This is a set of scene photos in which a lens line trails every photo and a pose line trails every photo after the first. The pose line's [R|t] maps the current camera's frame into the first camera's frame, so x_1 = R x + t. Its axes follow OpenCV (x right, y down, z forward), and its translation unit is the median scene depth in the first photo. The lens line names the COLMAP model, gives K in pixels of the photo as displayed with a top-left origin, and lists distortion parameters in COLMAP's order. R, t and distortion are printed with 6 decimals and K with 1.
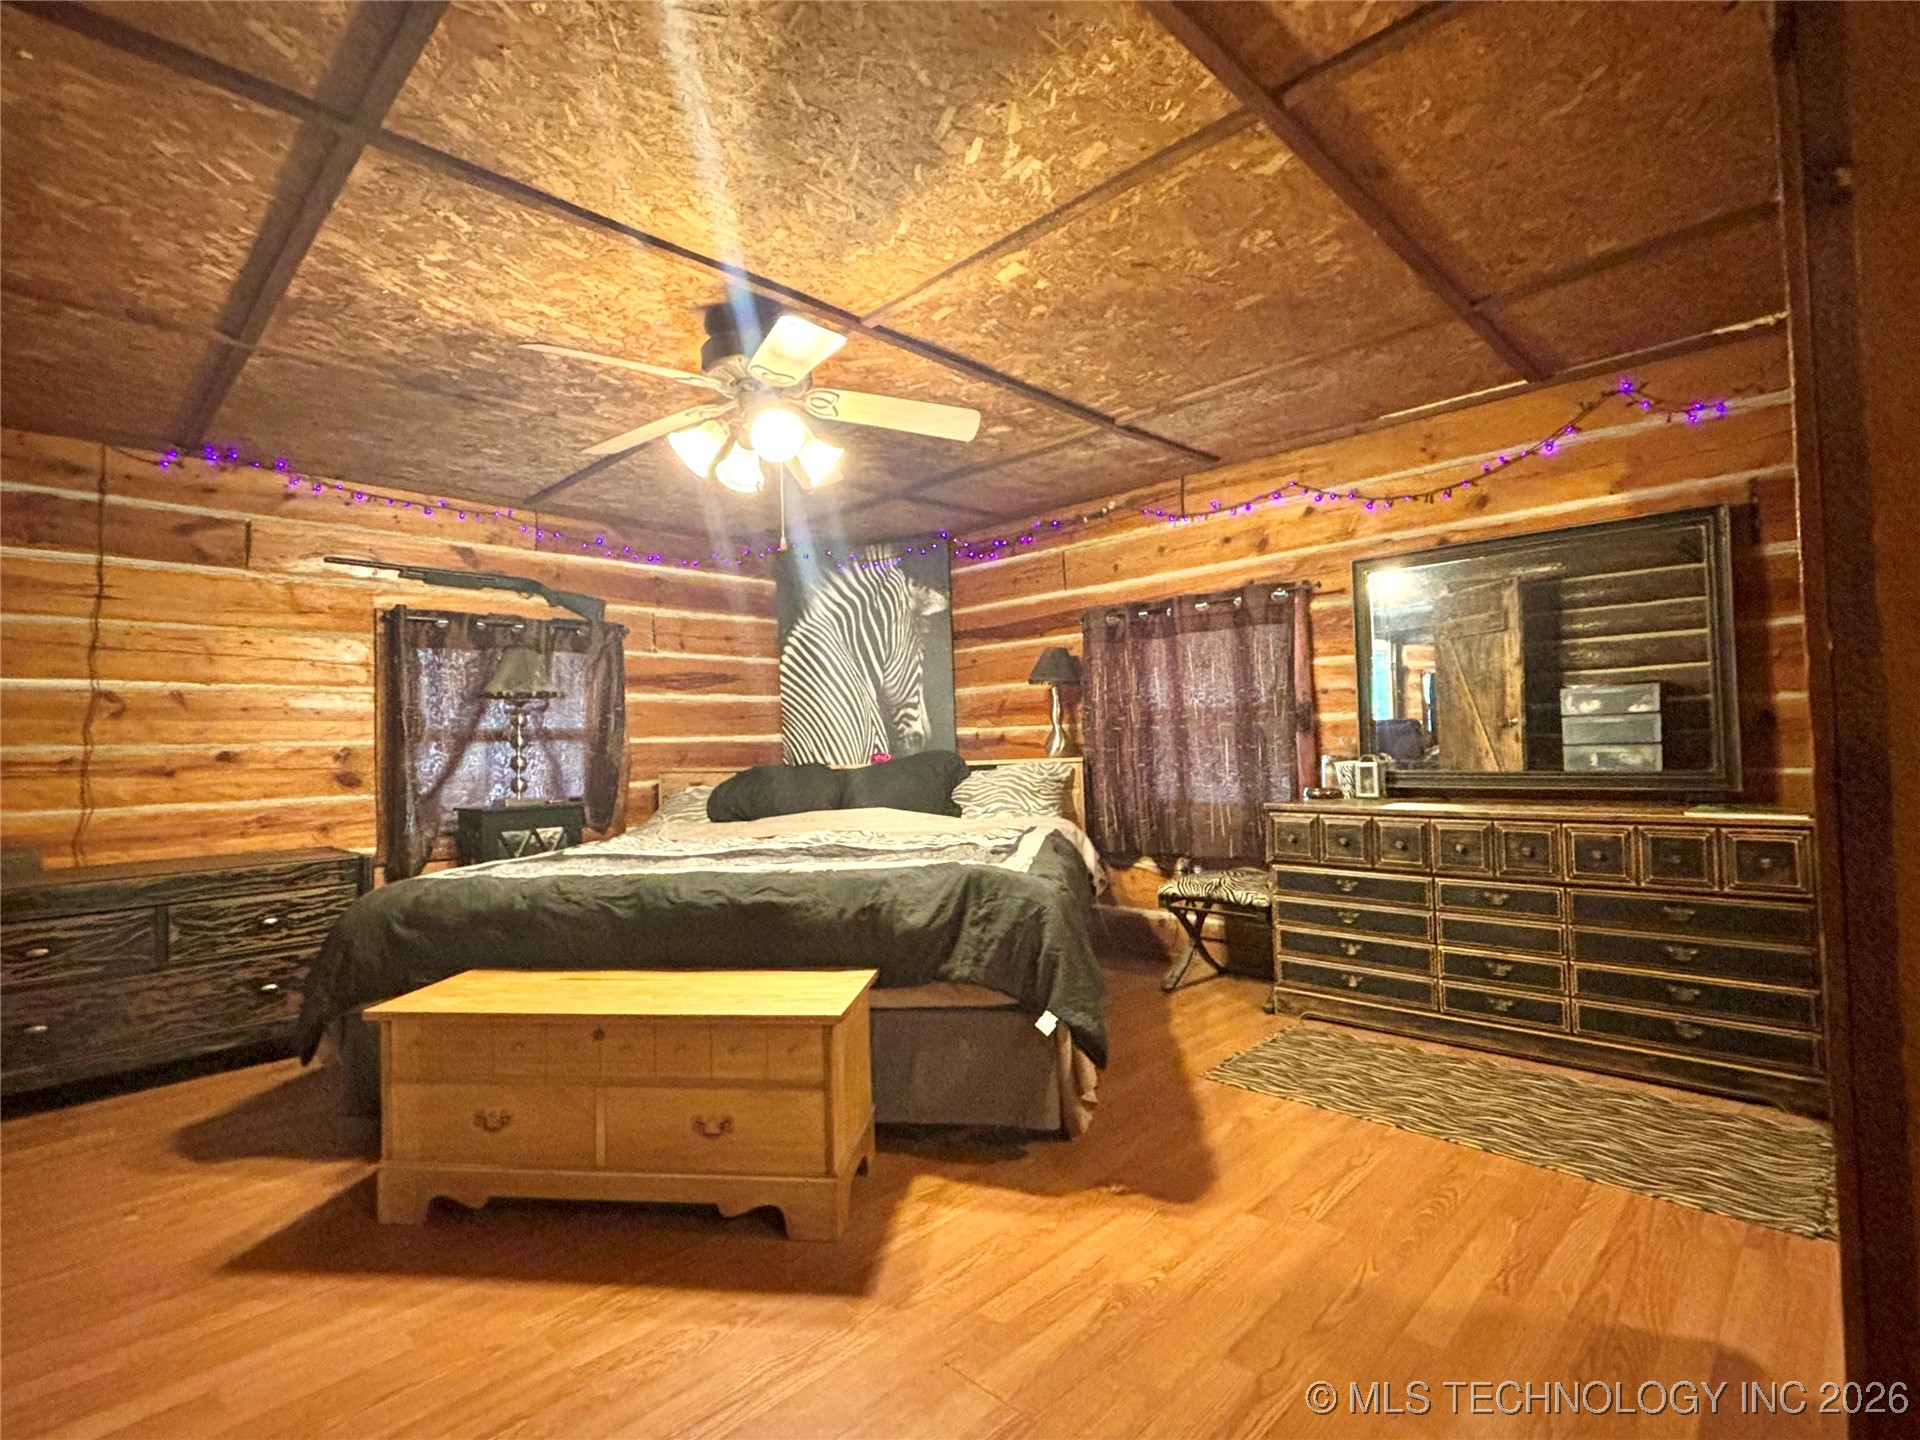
lens RADIAL K [[930.1, 0, 941.0], [0, 930.1, 720.6], [0, 0, 1]] dist [-0.006476, 0.001095]
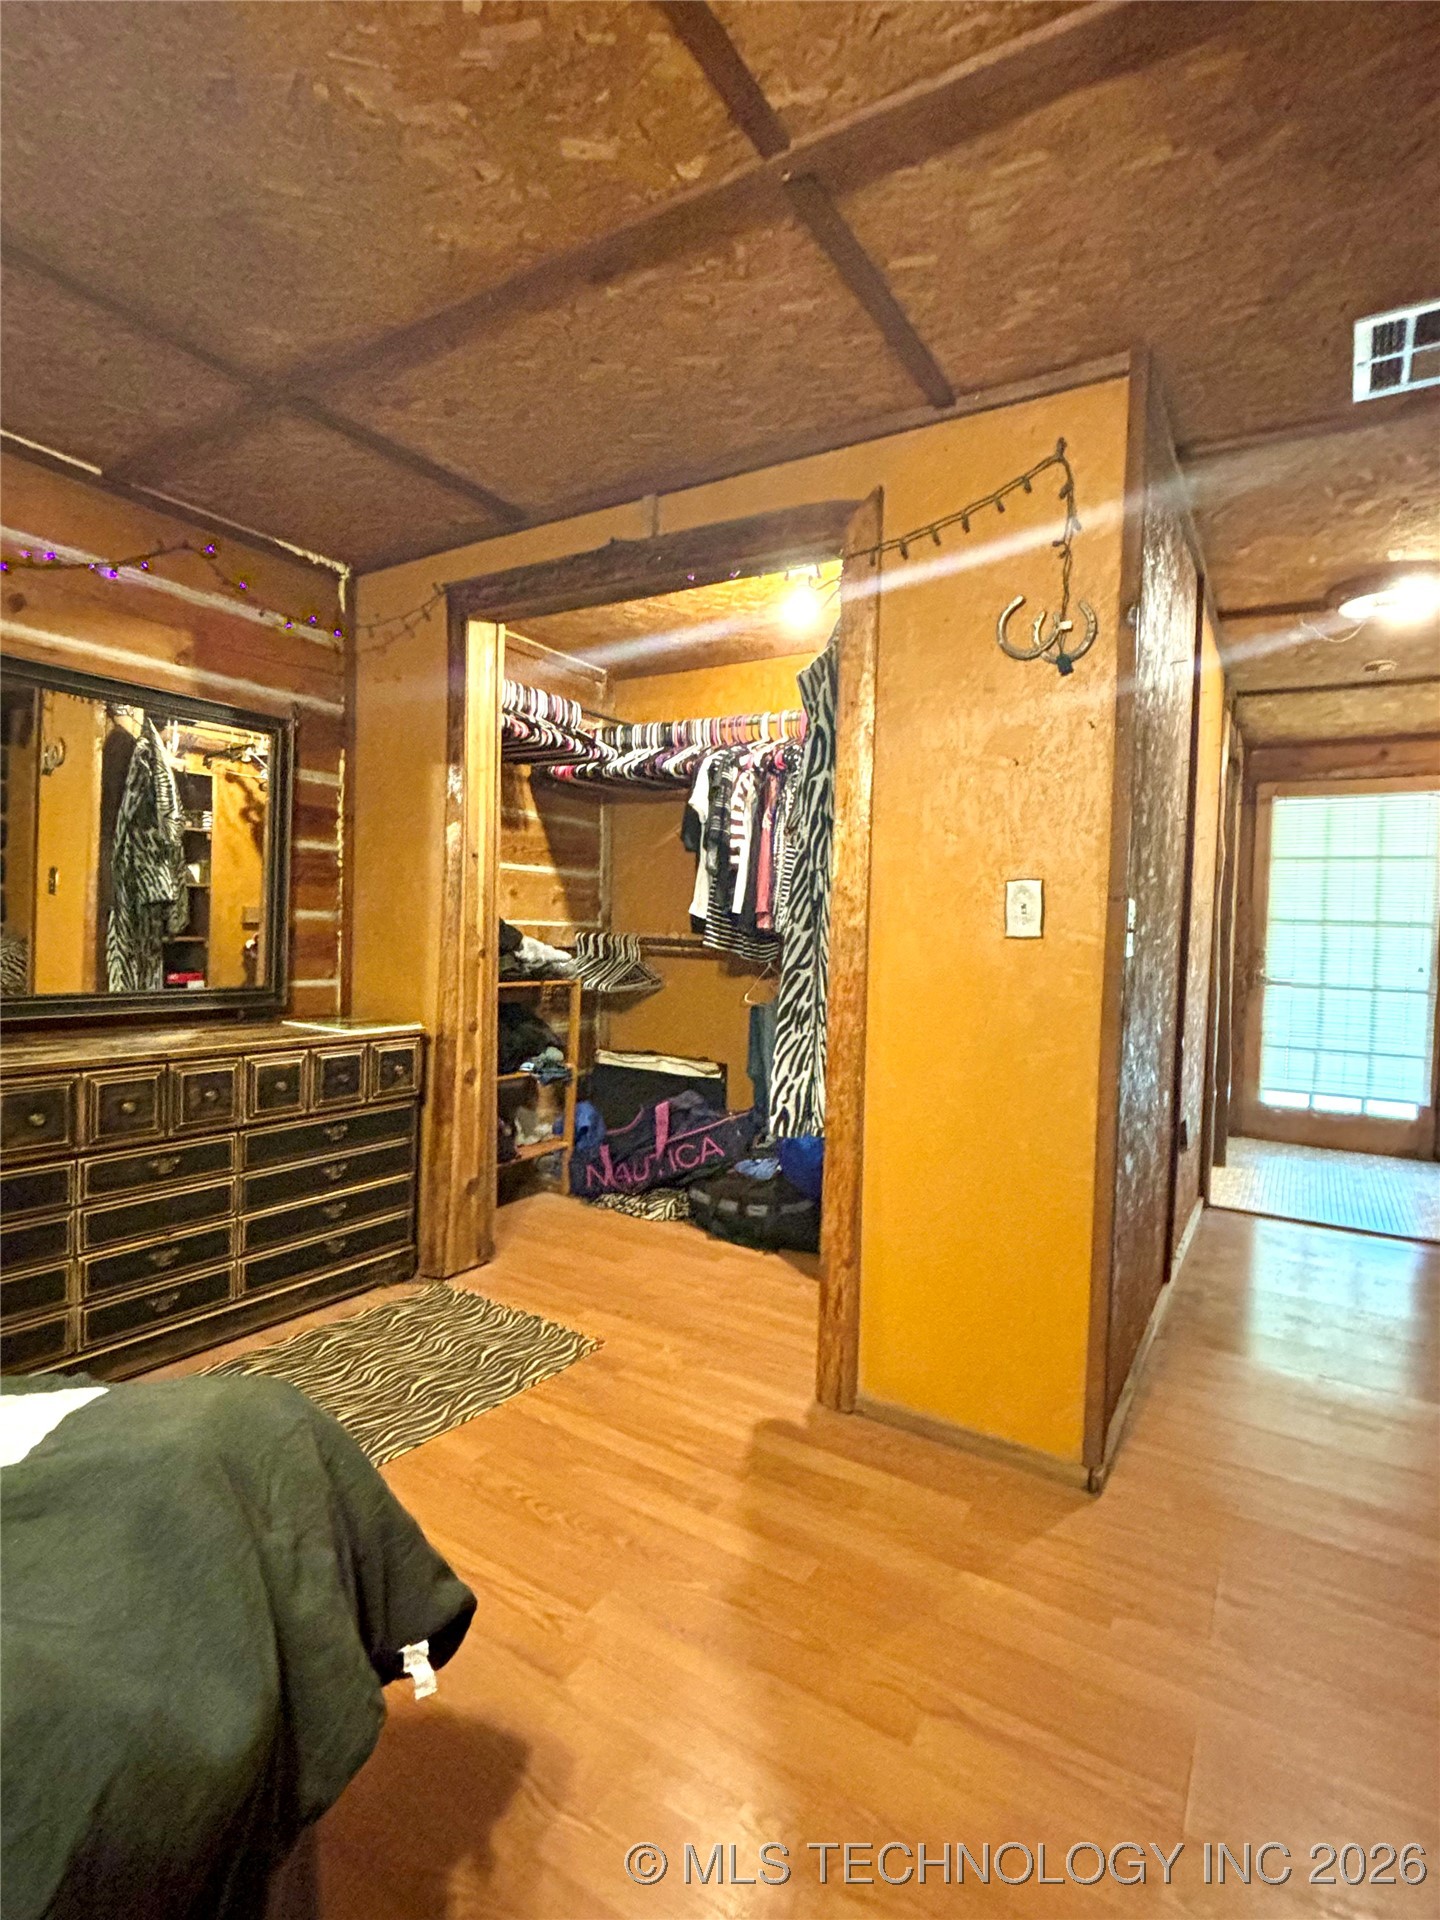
lens RADIAL K [[930.1, 0, 729.0], [0, 930.1, 956.0], [0, 0, 1]] dist [-0.006476, 0.001095]
pose [[-0.233826, -0.007673, 0.972248, -0.248121], [-0.051696, 0.998653, -0.004552, 0.001422], [-0.970903, -0.051325, -0.233907, 0.762813]]
